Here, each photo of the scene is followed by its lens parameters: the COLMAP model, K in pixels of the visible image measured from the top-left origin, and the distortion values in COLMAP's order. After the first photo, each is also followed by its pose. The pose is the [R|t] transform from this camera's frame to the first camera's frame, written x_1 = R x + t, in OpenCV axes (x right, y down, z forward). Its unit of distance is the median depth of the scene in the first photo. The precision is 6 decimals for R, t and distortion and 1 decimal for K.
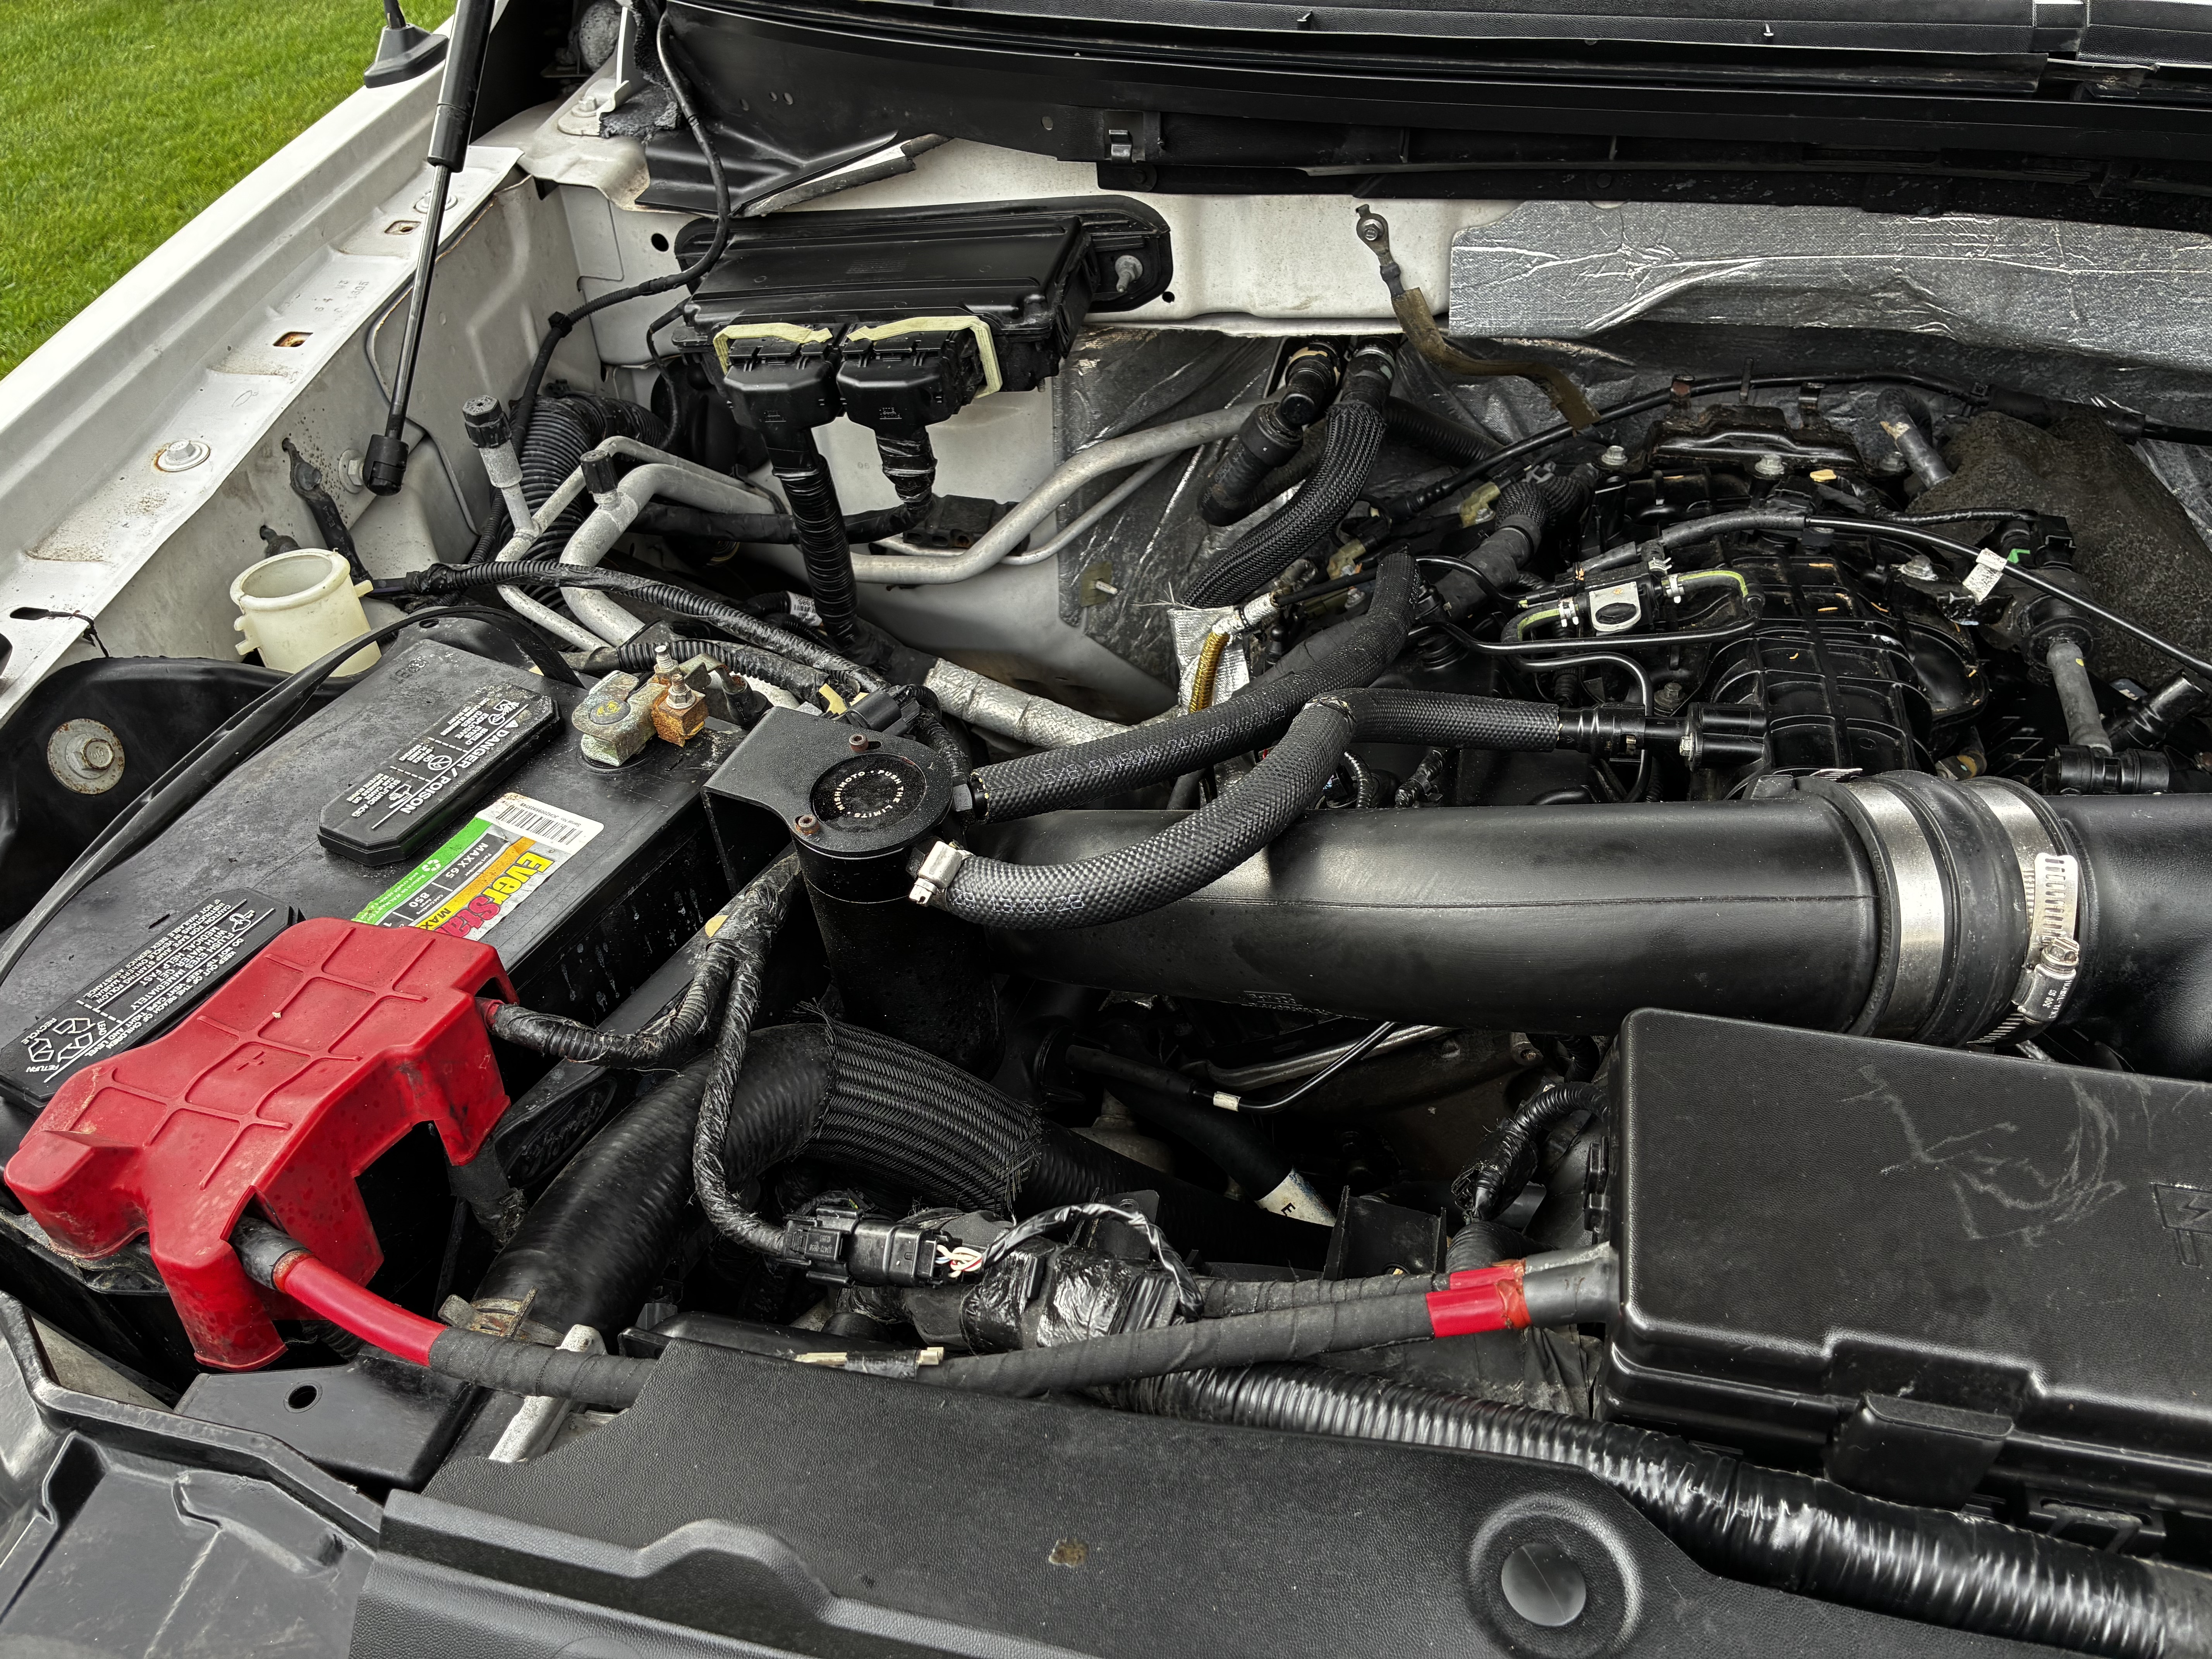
lens RADIAL K [[1726.0, 0, 1110.1], [0, 1726.0, 815.0], [0, 0, 1]] dist [0.042940, -0.073353]
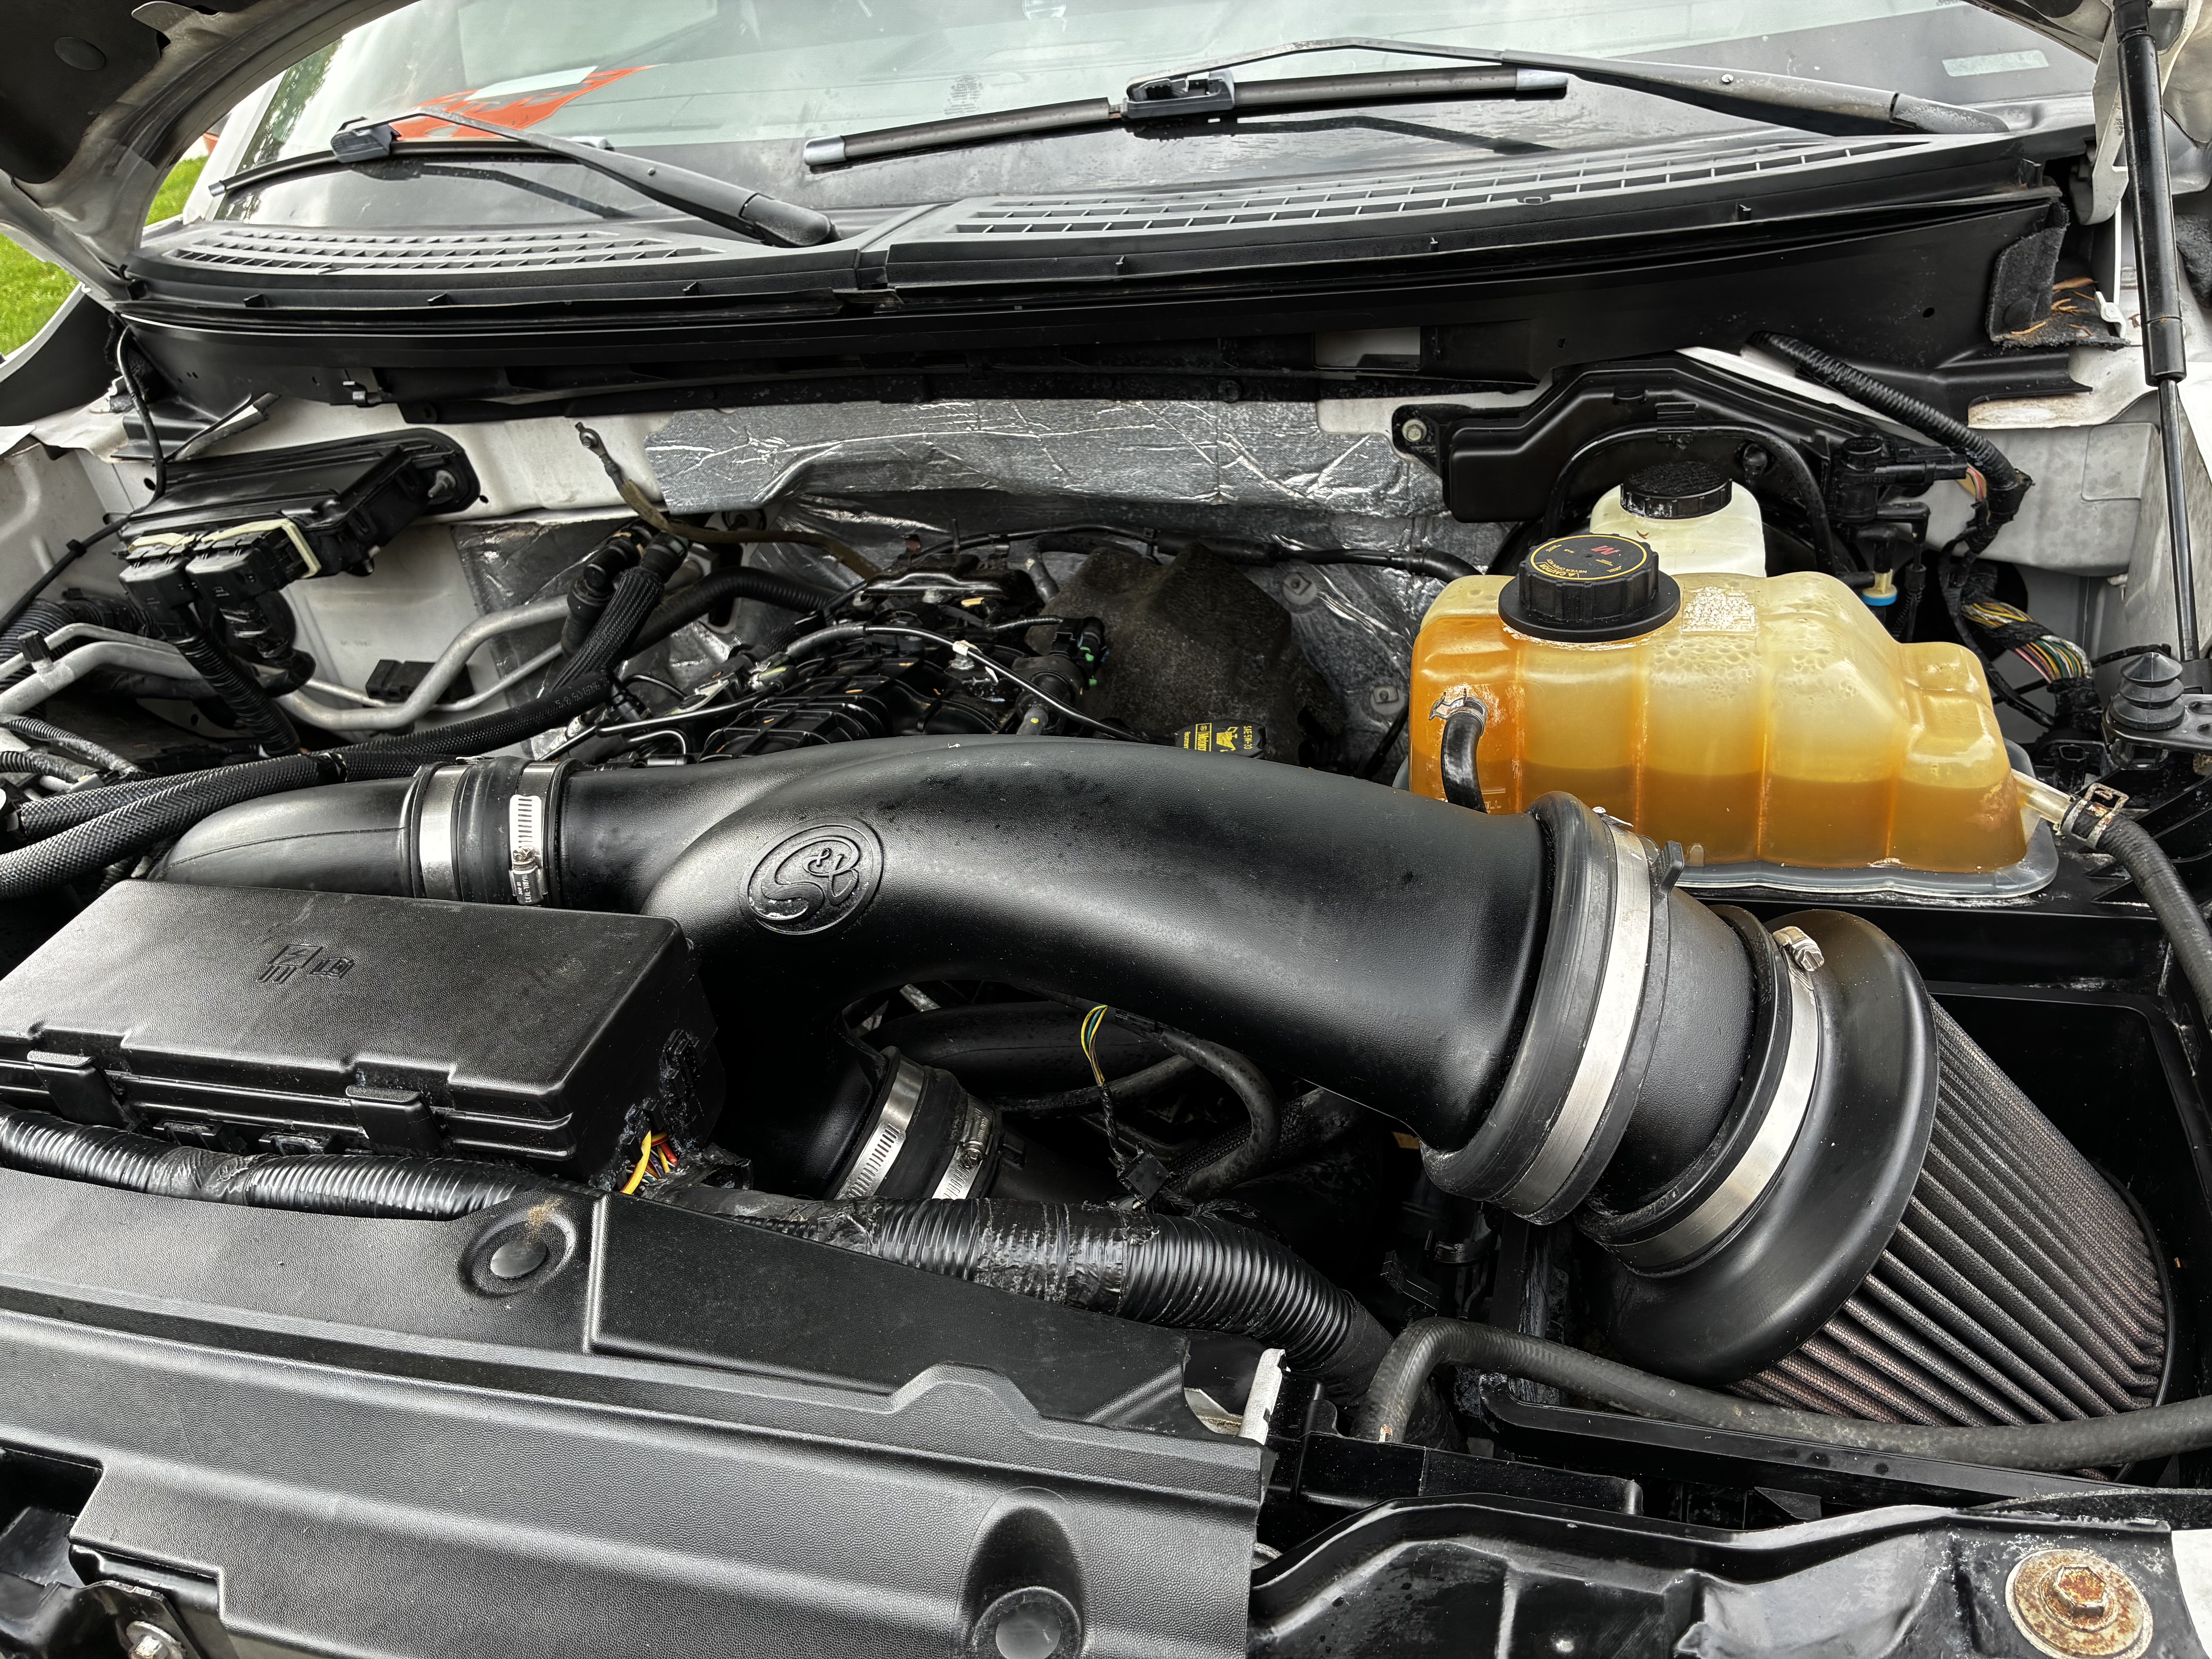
lens RADIAL K [[1743.7, 0, 1149.9], [0, 1743.7, 853.5], [0, 0, 1]] dist [0.063242, -0.098907]
pose [[0.995094, -0.048350, -0.086316, 0.694828], [0.038605, 0.993049, -0.111194, 0.153113], [0.091092, 0.107316, 0.990043, -0.283367]]
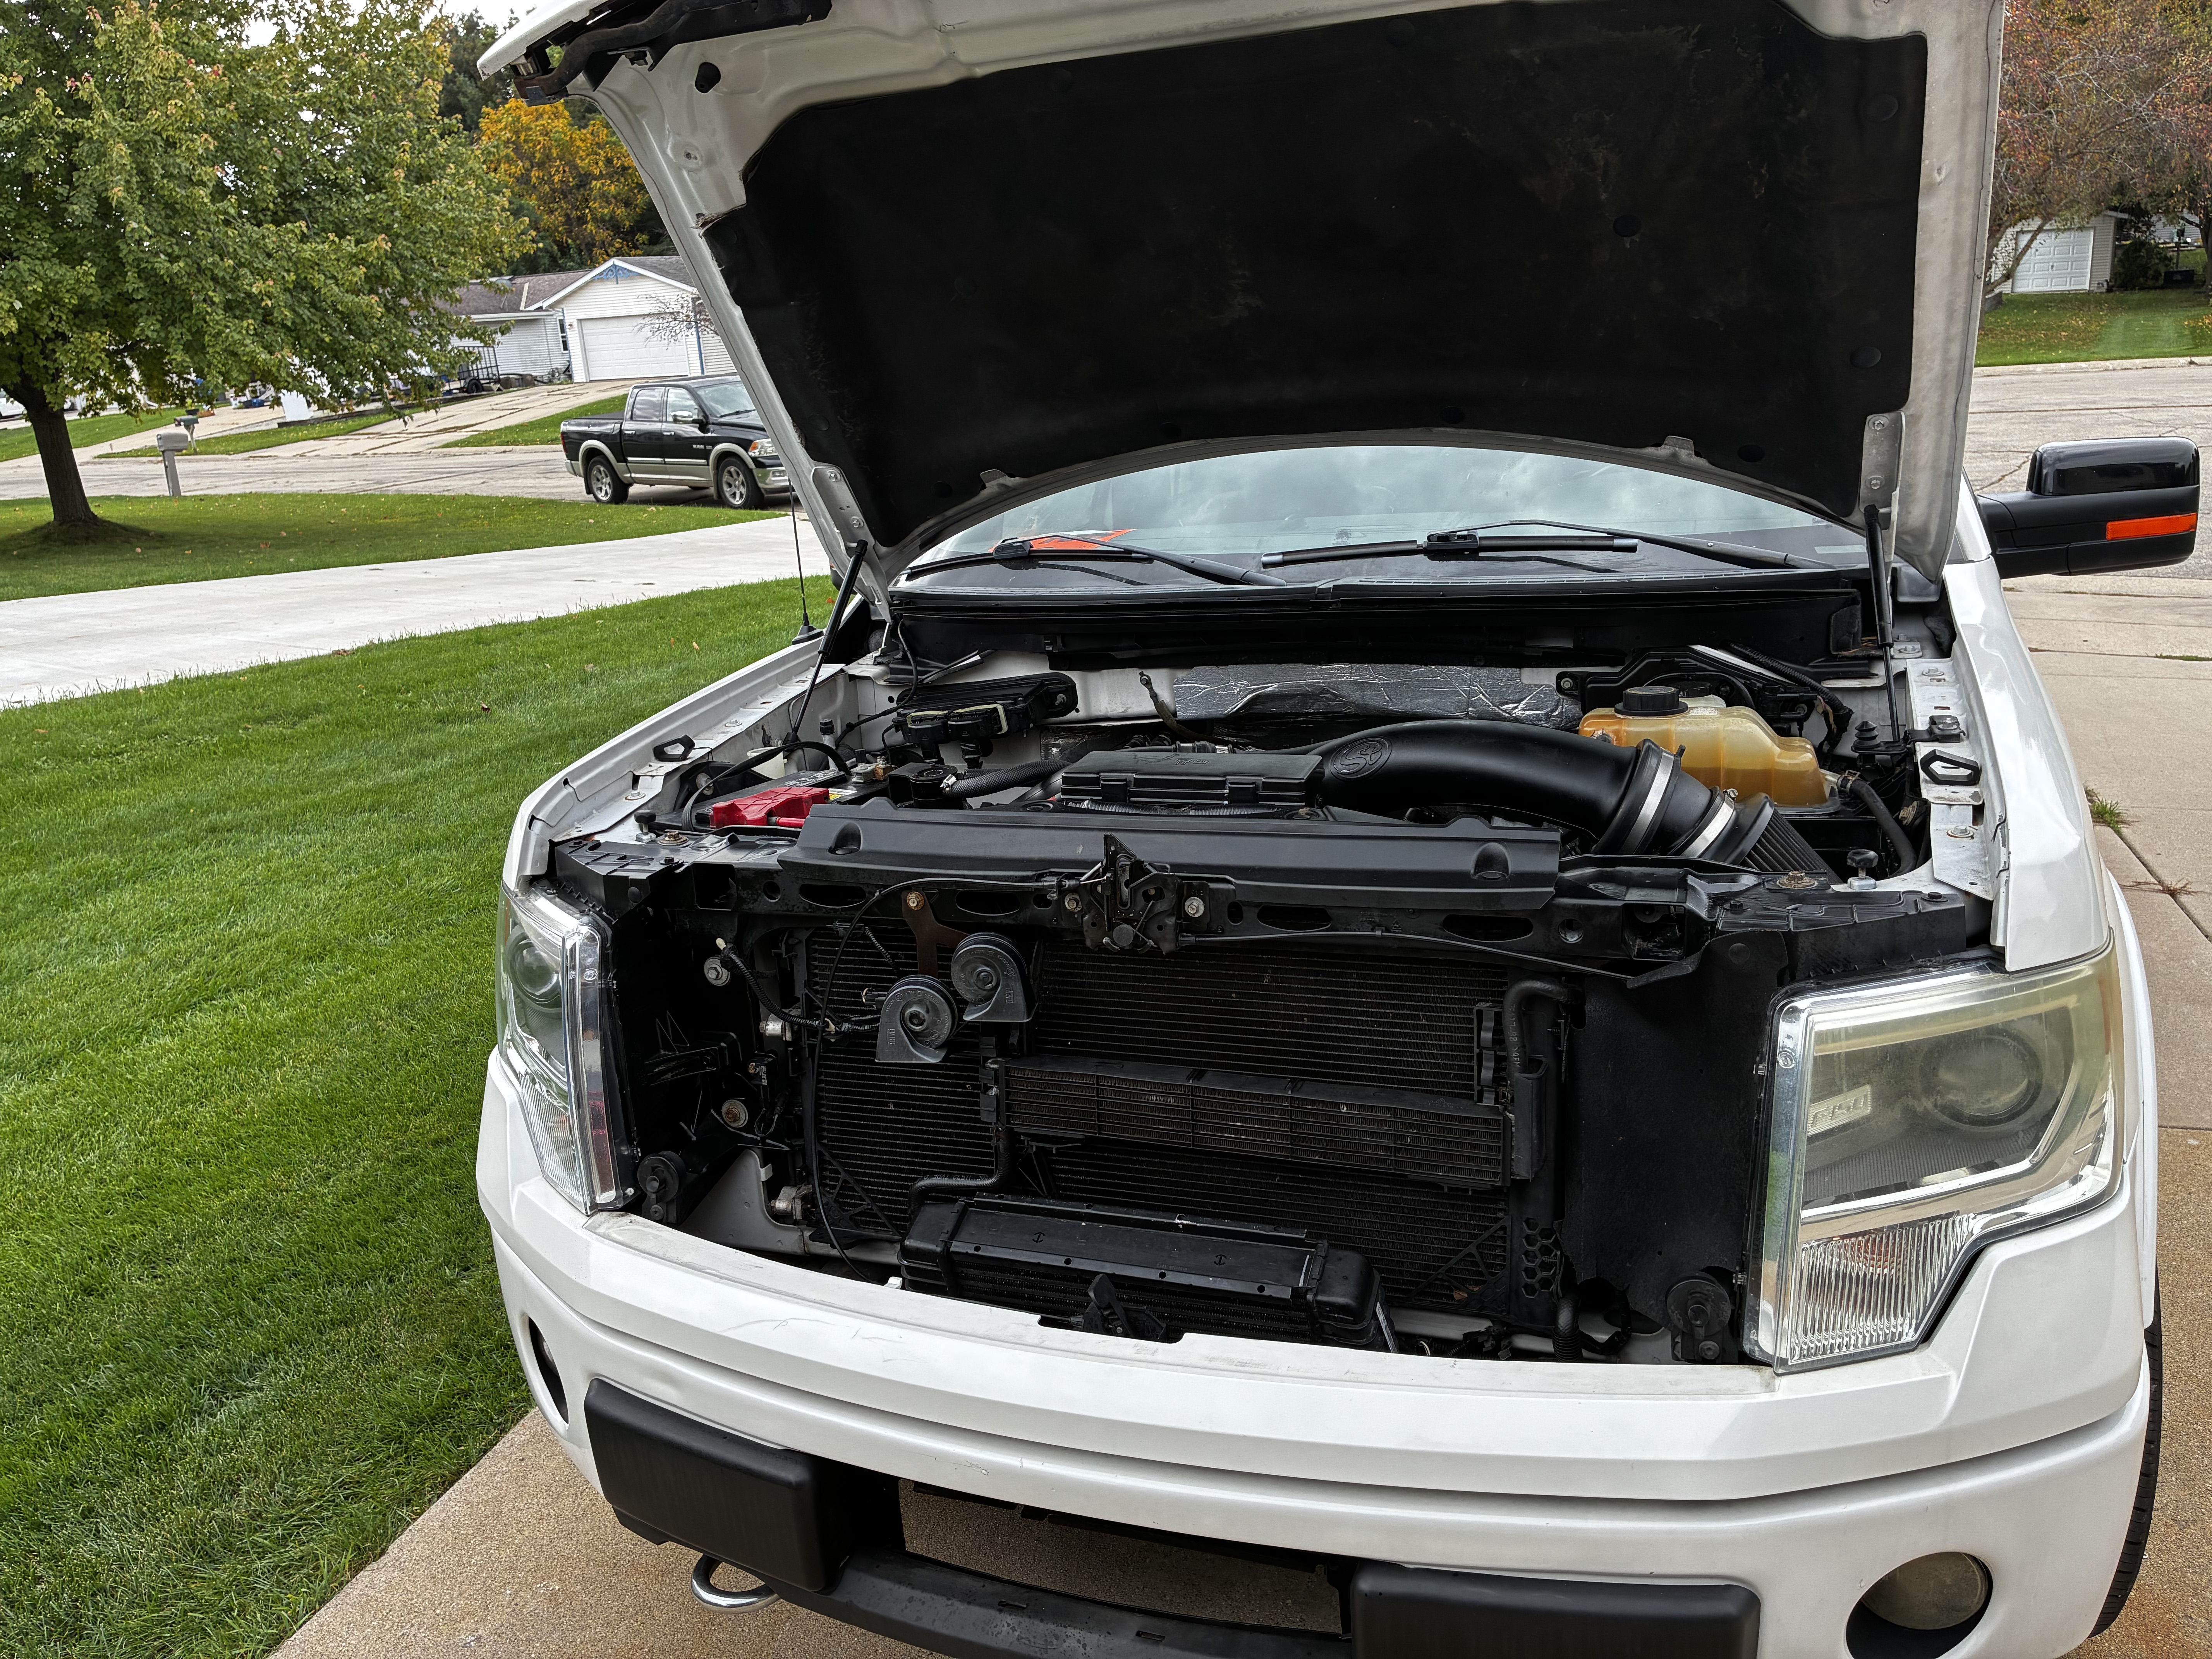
lens RADIAL K [[1726.0, 0, 1110.1], [0, 1726.0, 815.0], [0, 0, 1]] dist [0.042940, -0.073353]
pose [[0.991693, 0.002883, -0.128597, 0.451193], [-0.055921, 0.909989, -0.410843, 0.985784], [0.115837, 0.414622, 0.902591, -1.387276]]
